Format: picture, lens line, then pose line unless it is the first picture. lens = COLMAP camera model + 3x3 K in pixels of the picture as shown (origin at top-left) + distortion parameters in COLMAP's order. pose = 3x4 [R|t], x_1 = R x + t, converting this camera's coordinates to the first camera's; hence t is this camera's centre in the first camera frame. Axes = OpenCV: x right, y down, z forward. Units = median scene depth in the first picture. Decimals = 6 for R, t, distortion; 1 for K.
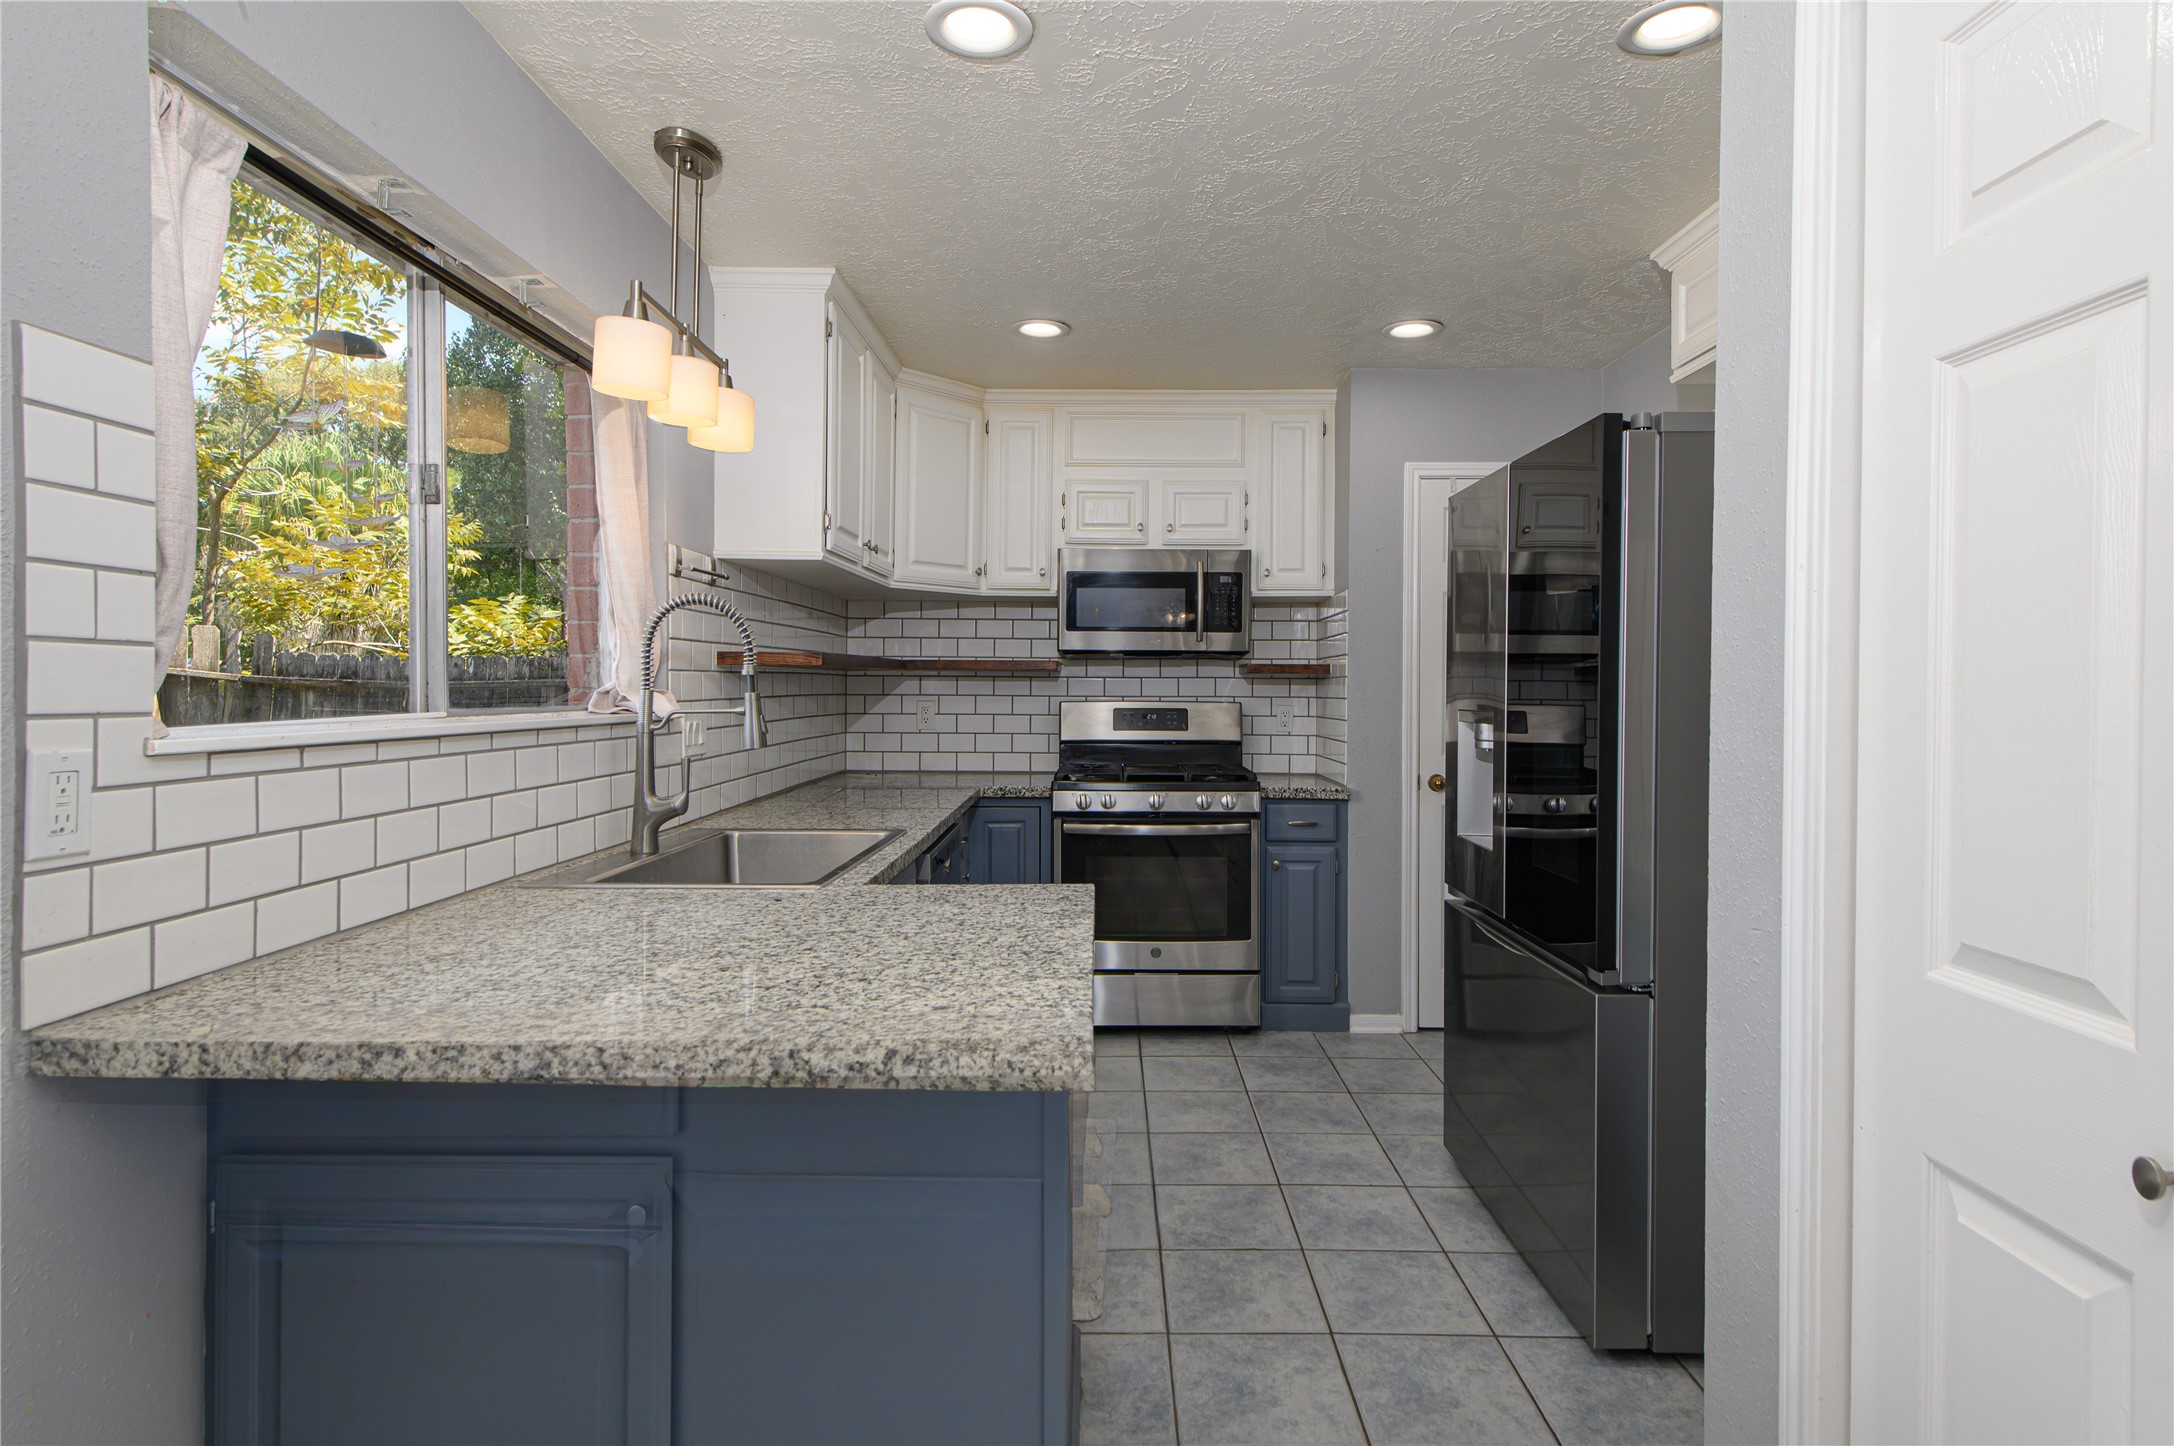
lens RADIAL K [[1105.7, 0, 1095.9], [0, 1105.7, 700.8], [0, 0, 1]] dist [0.026855, -0.000814]
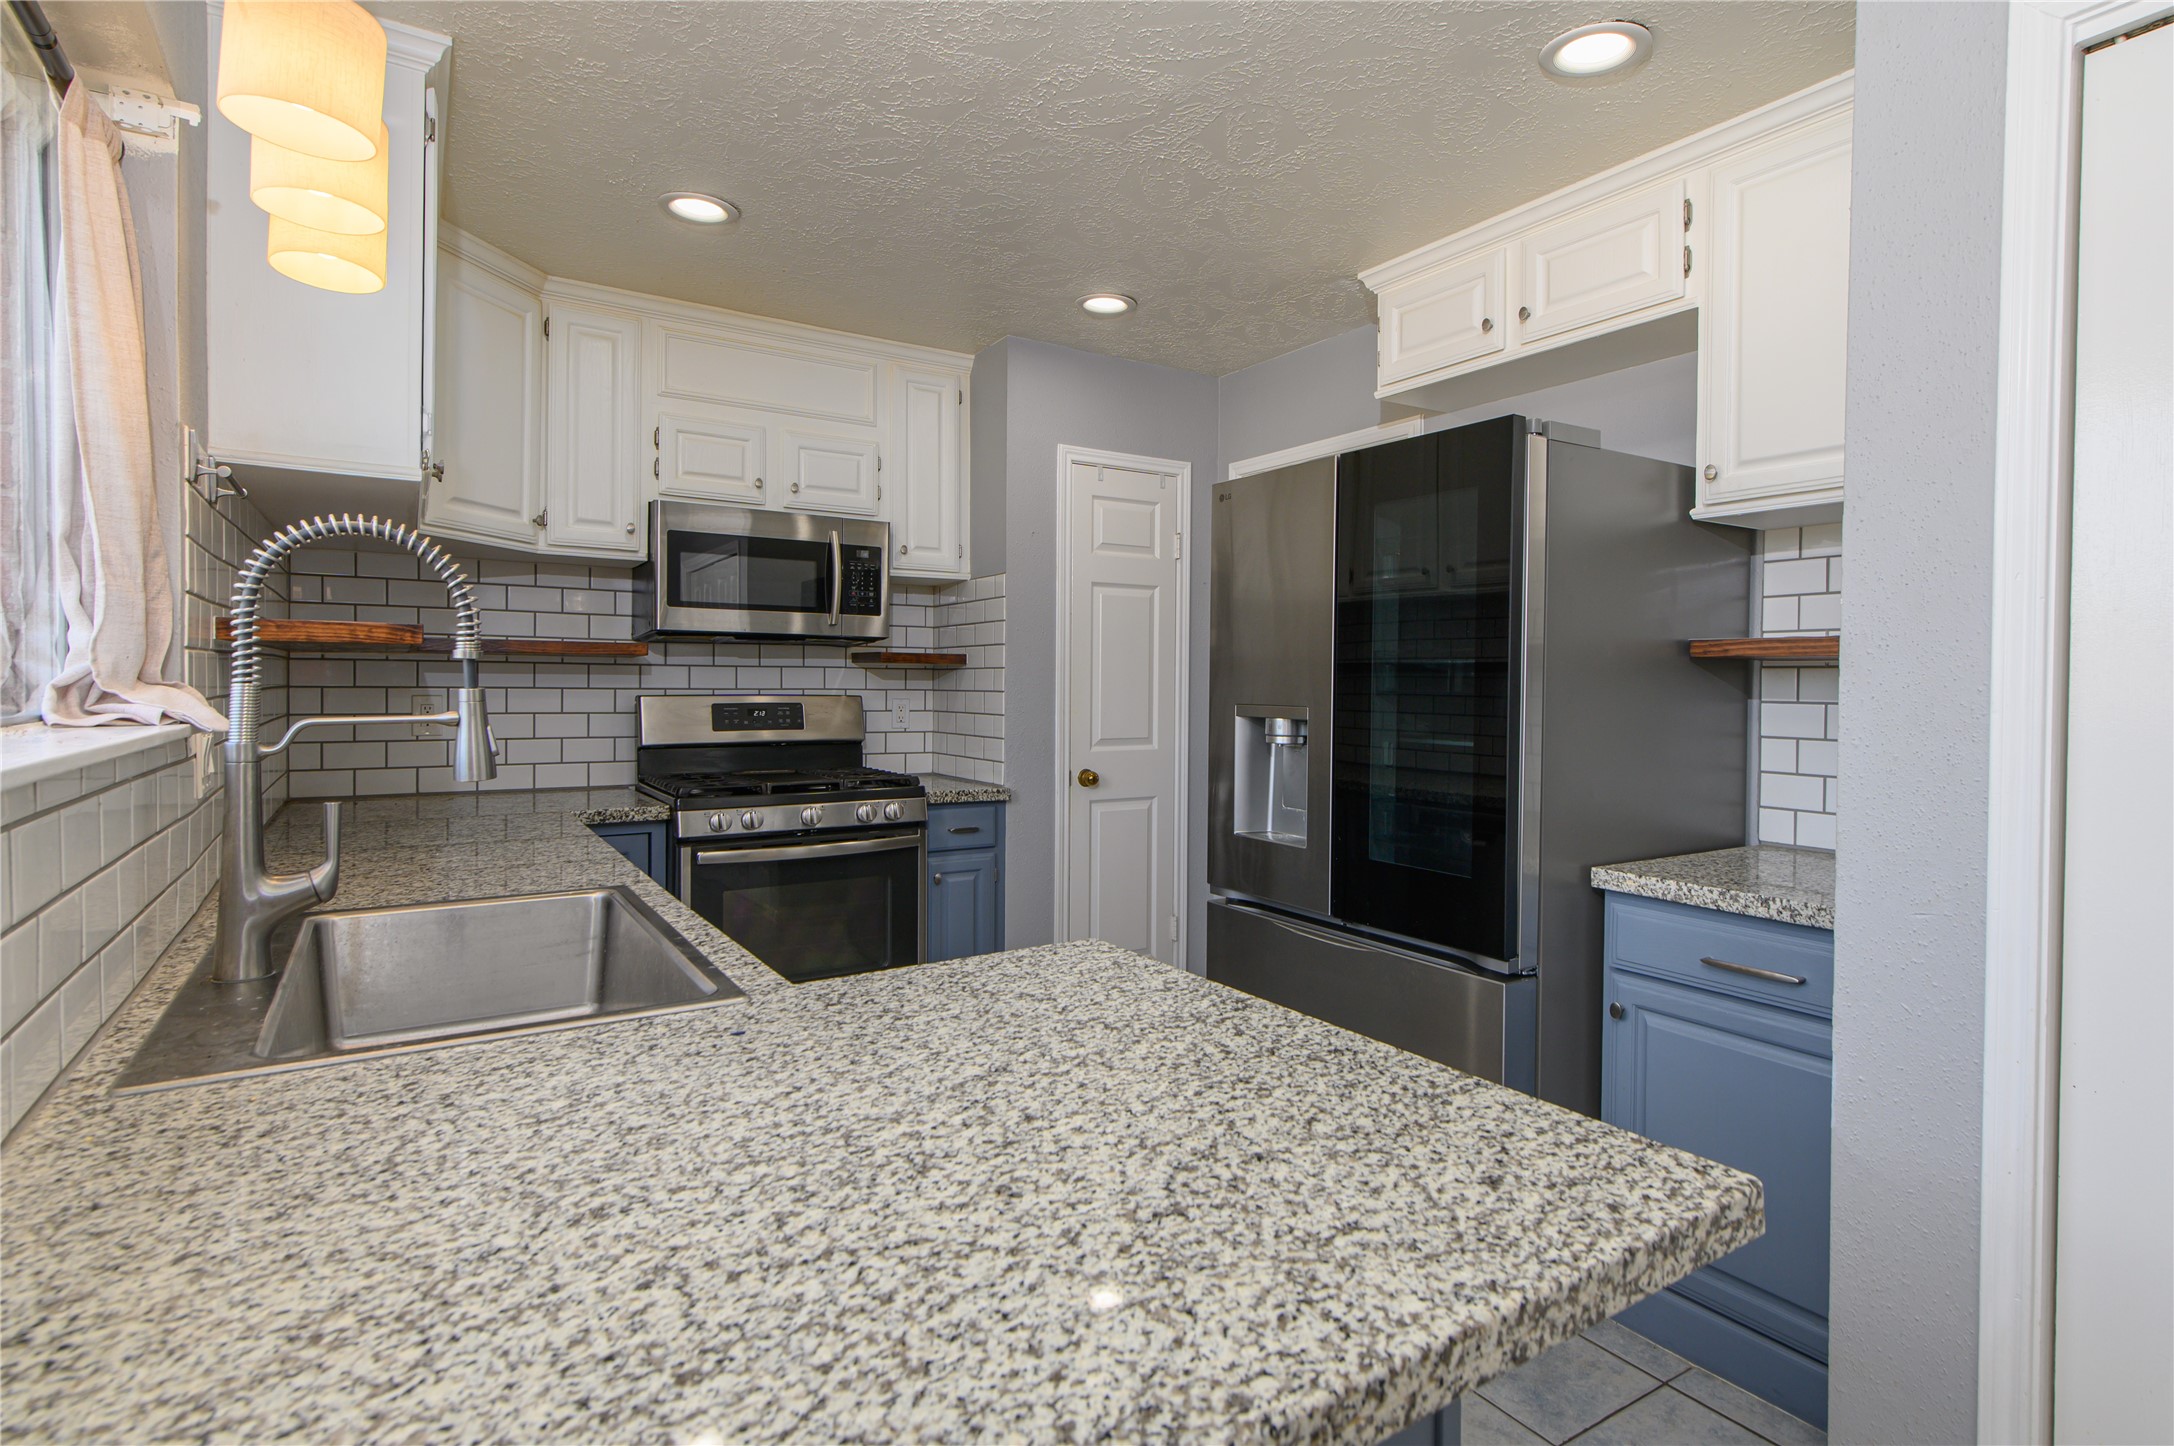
lens RADIAL K [[1105.7, 0, 1095.9], [0, 1105.7, 700.8], [0, 0, 1]] dist [0.026855, -0.000814]
pose [[0.834976, -0.007841, 0.550231, -0.206808], [0.002697, 0.999945, 0.010156, -0.003229], [-0.550280, -0.006996, 0.834951, 0.174111]]
